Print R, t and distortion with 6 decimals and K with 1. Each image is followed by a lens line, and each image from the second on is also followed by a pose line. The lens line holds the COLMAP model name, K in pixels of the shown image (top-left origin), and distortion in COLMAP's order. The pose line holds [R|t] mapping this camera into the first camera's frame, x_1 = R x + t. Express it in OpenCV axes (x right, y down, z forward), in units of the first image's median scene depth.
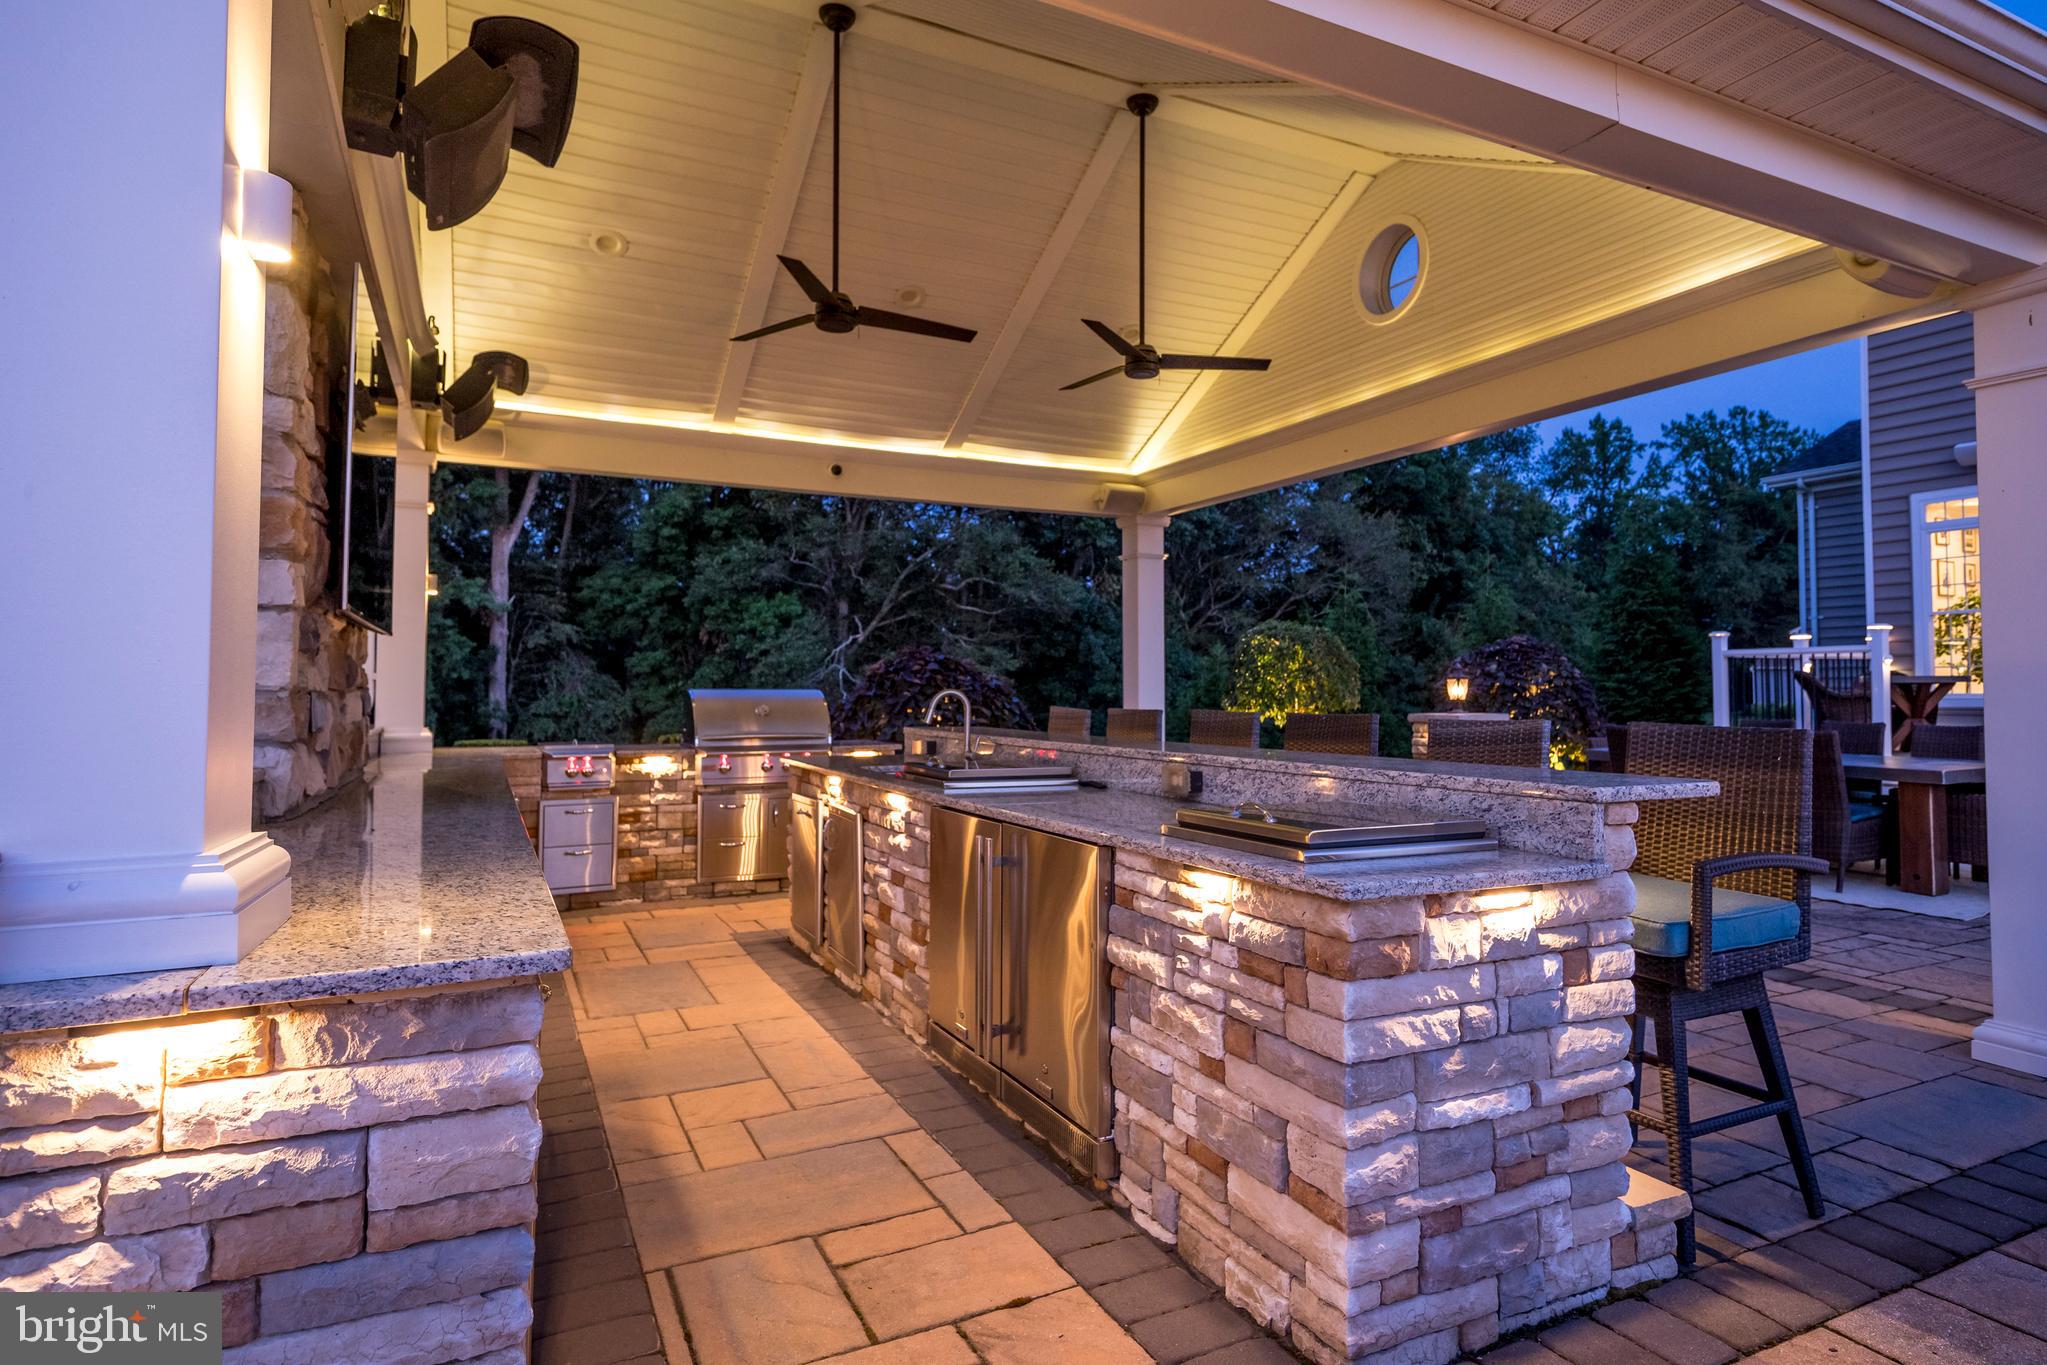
lens RADIAL K [[1120.0, 0, 1050.2], [0, 1120.0, 650.5], [0, 0, 1]] dist [0.008132, -0.000112]
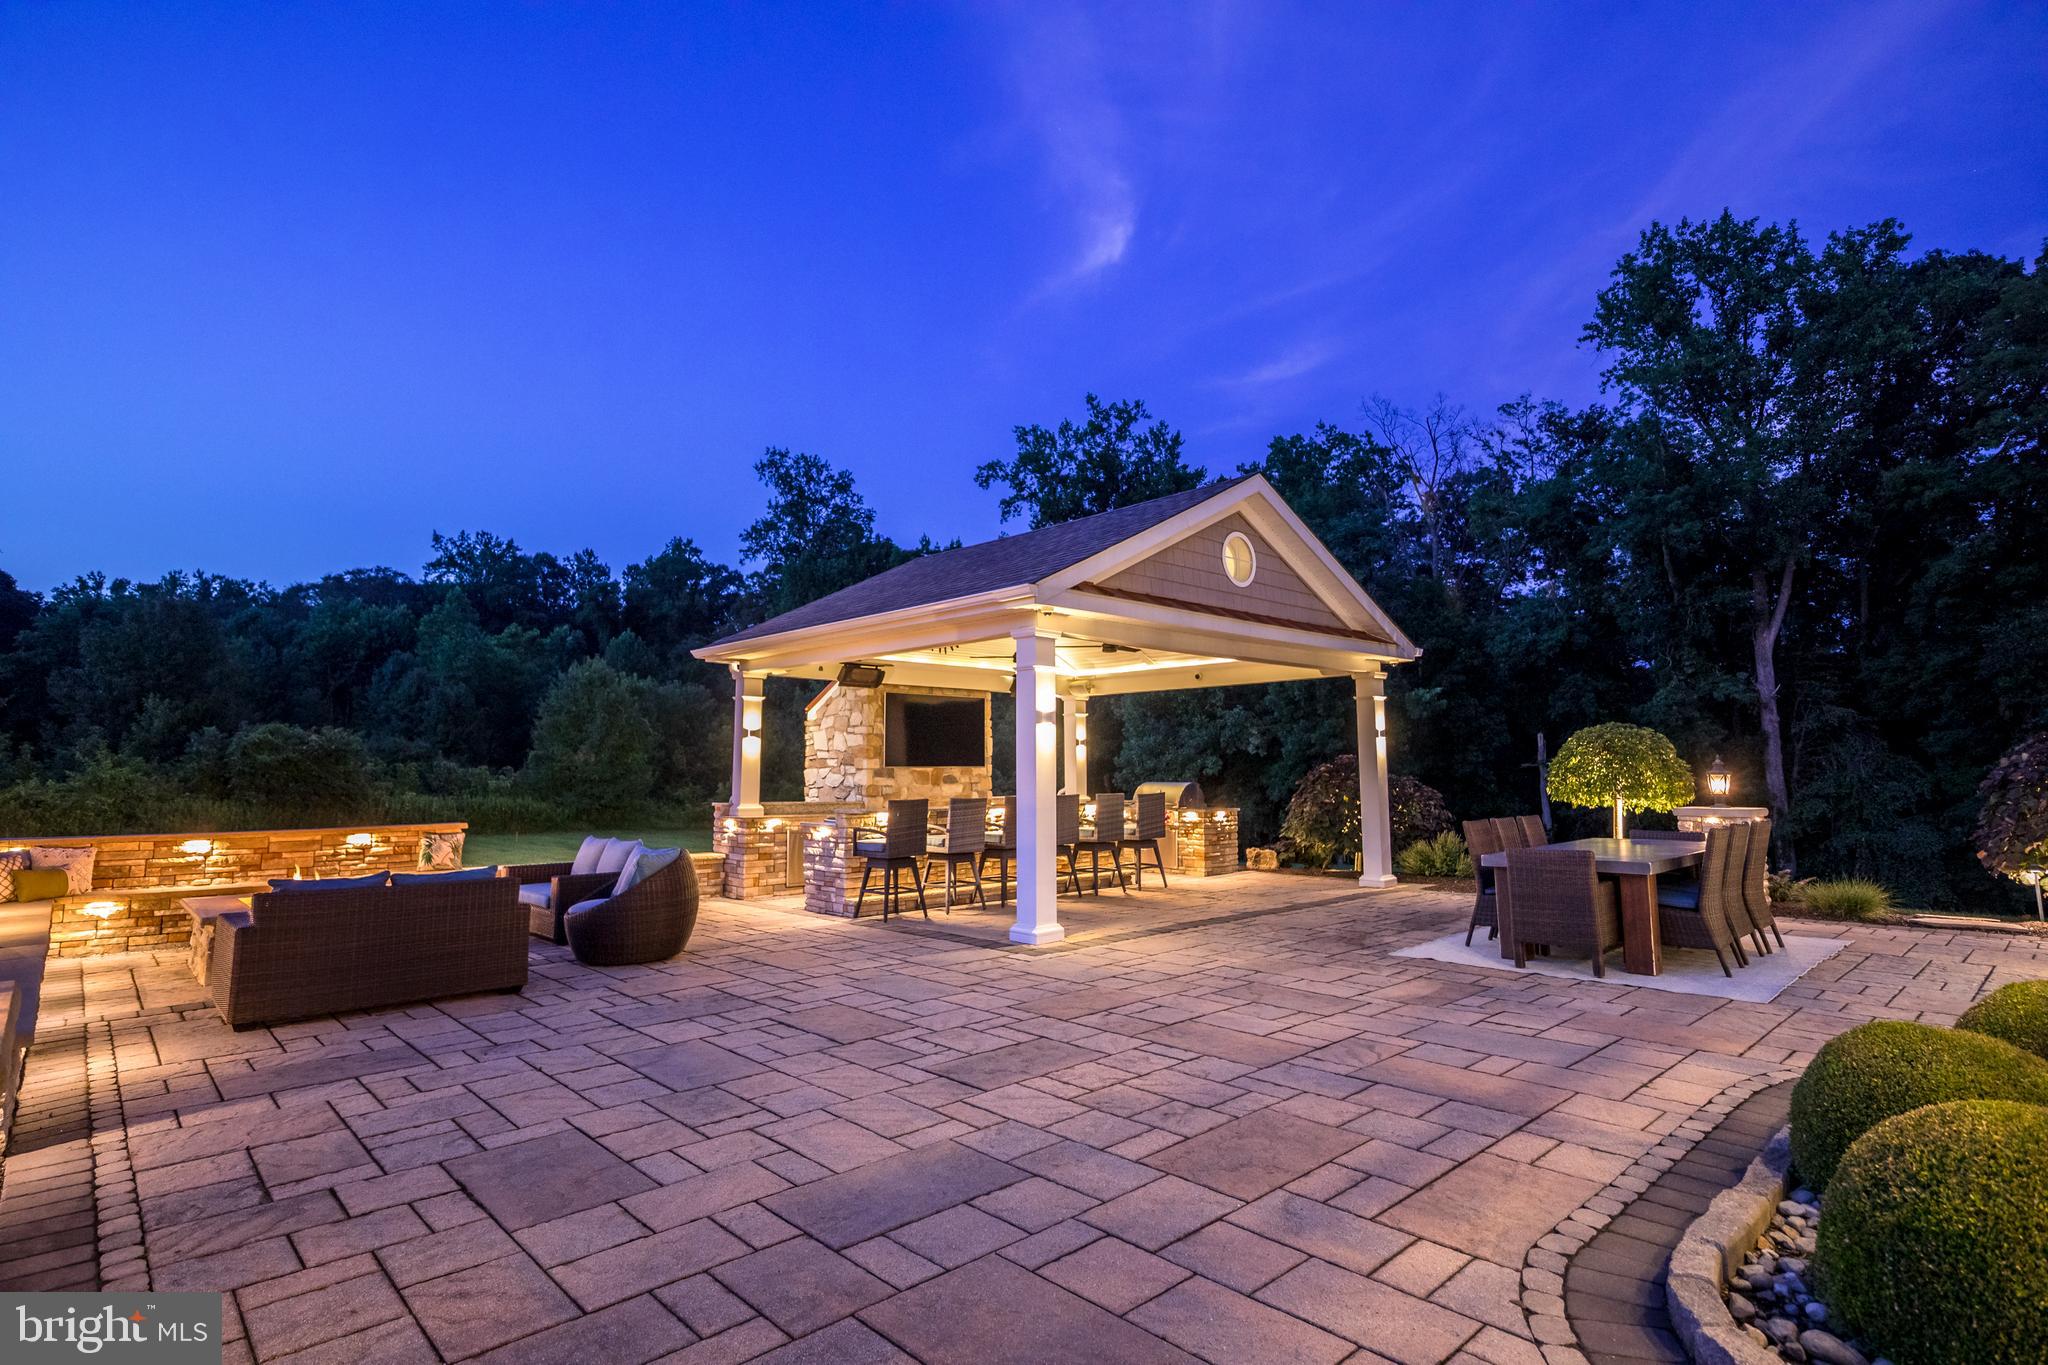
lens RADIAL K [[986.6, 0, 1034.7], [0, 986.6, 685.7], [0, 0, 1]] dist [0.024165, -0.008756]
pose [[0.294493, -0.085423, -0.951828, 0.227943], [0.039980, 0.996226, -0.077038, -0.002307], [0.954817, -0.015367, 0.296797, 0.025593]]
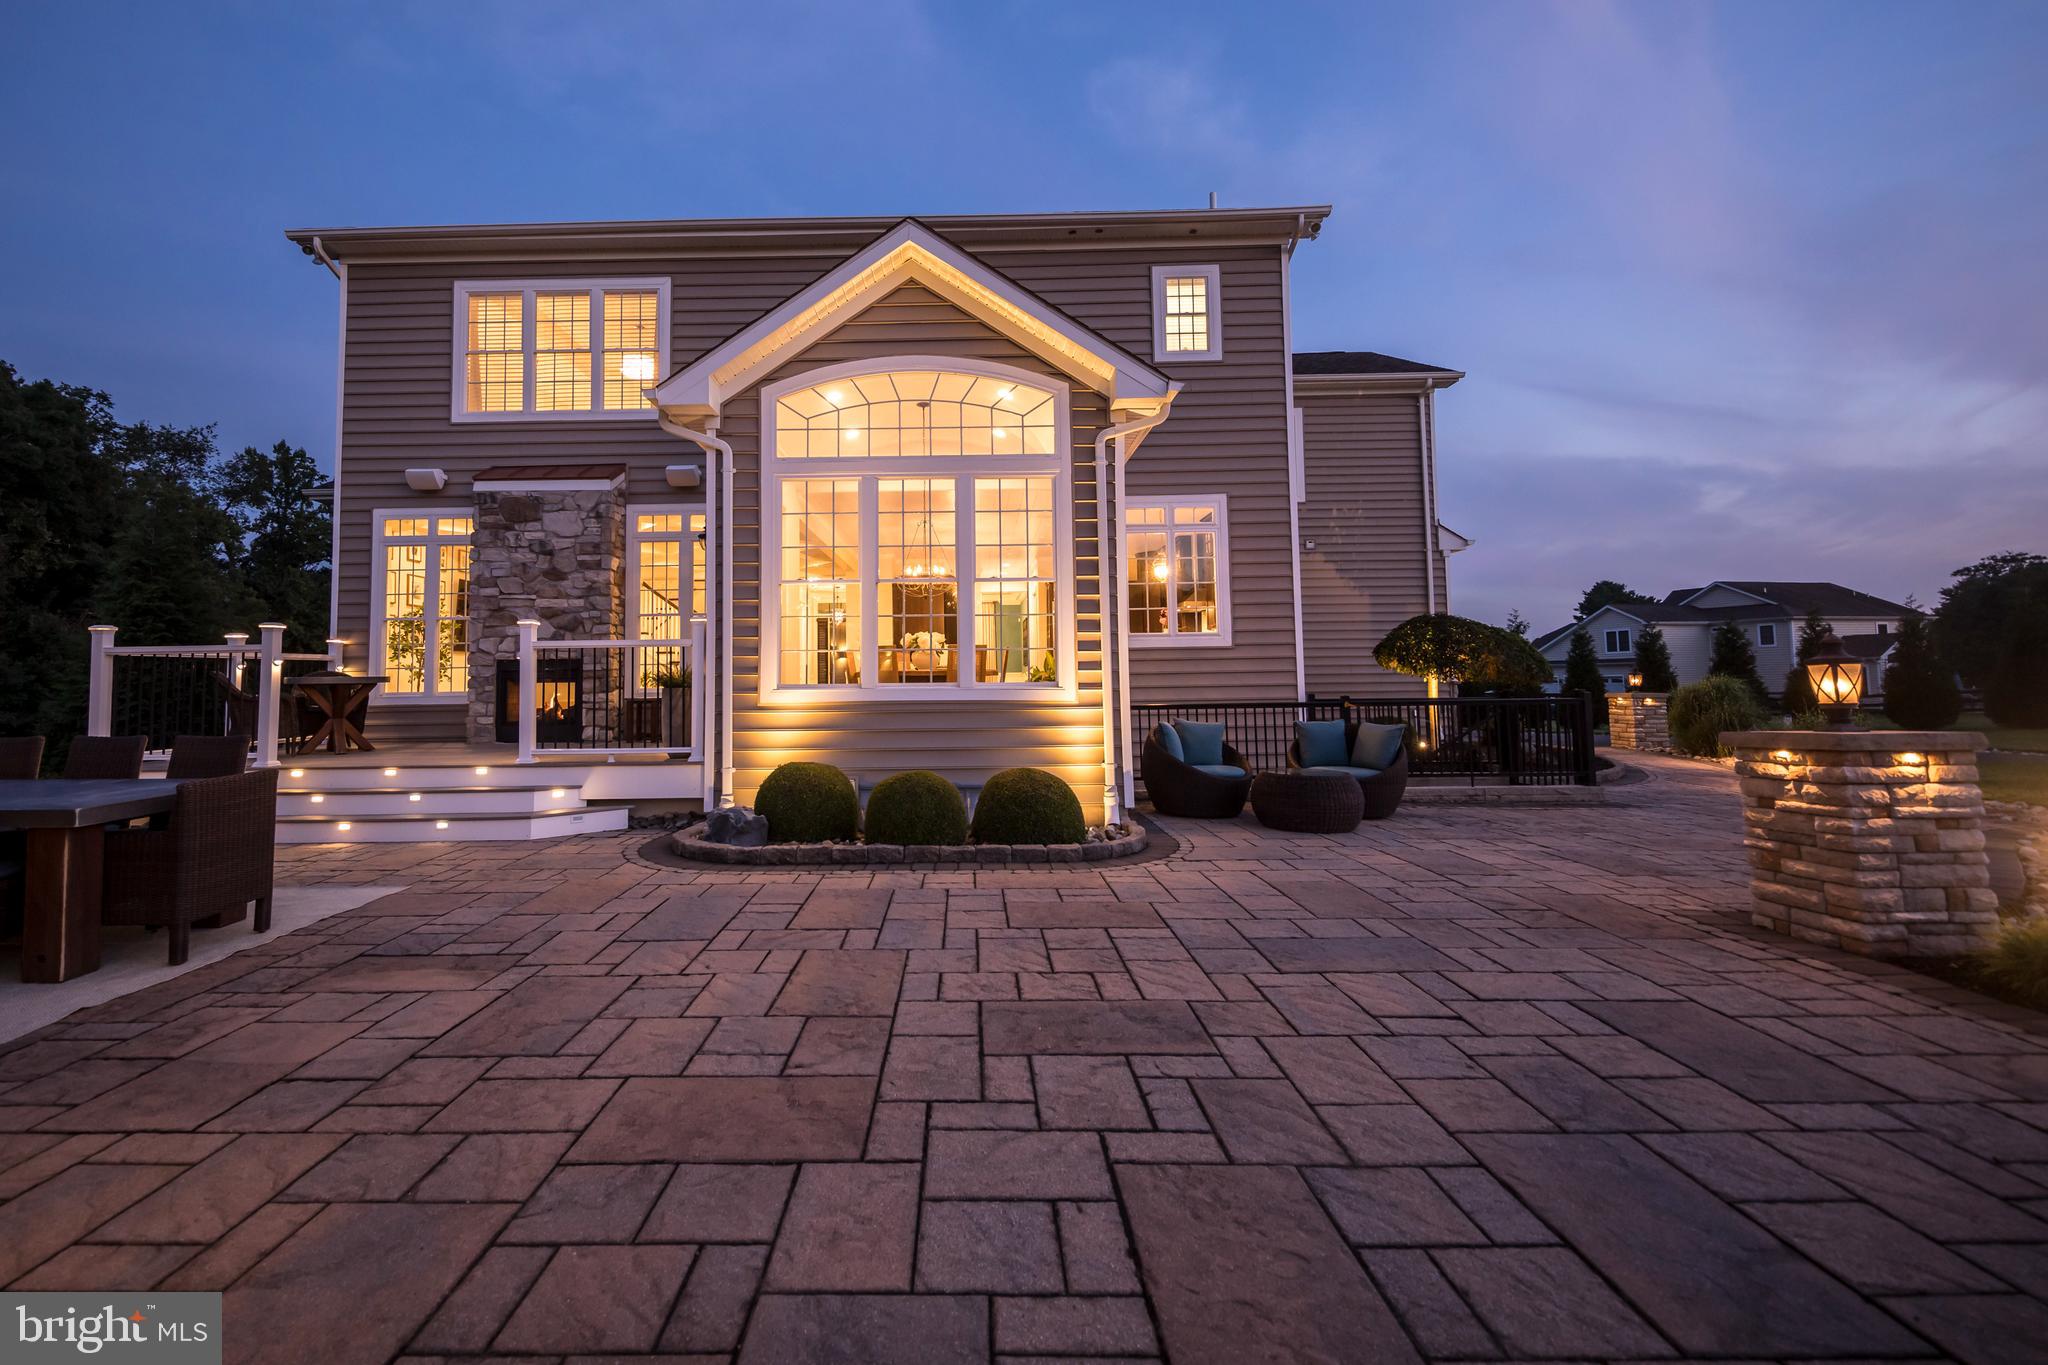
lens RADIAL K [[877.9, 0, 950.3], [0, 877.9, 621.6], [0, 0, 1]] dist [0.012682, -0.004576]
pose [[0.463379, 0.053423, 0.884548, 0.071499], [-0.018348, 0.998546, -0.050697, 0.000632], [-0.885970, 0.007263, 0.463685, 0.031276]]
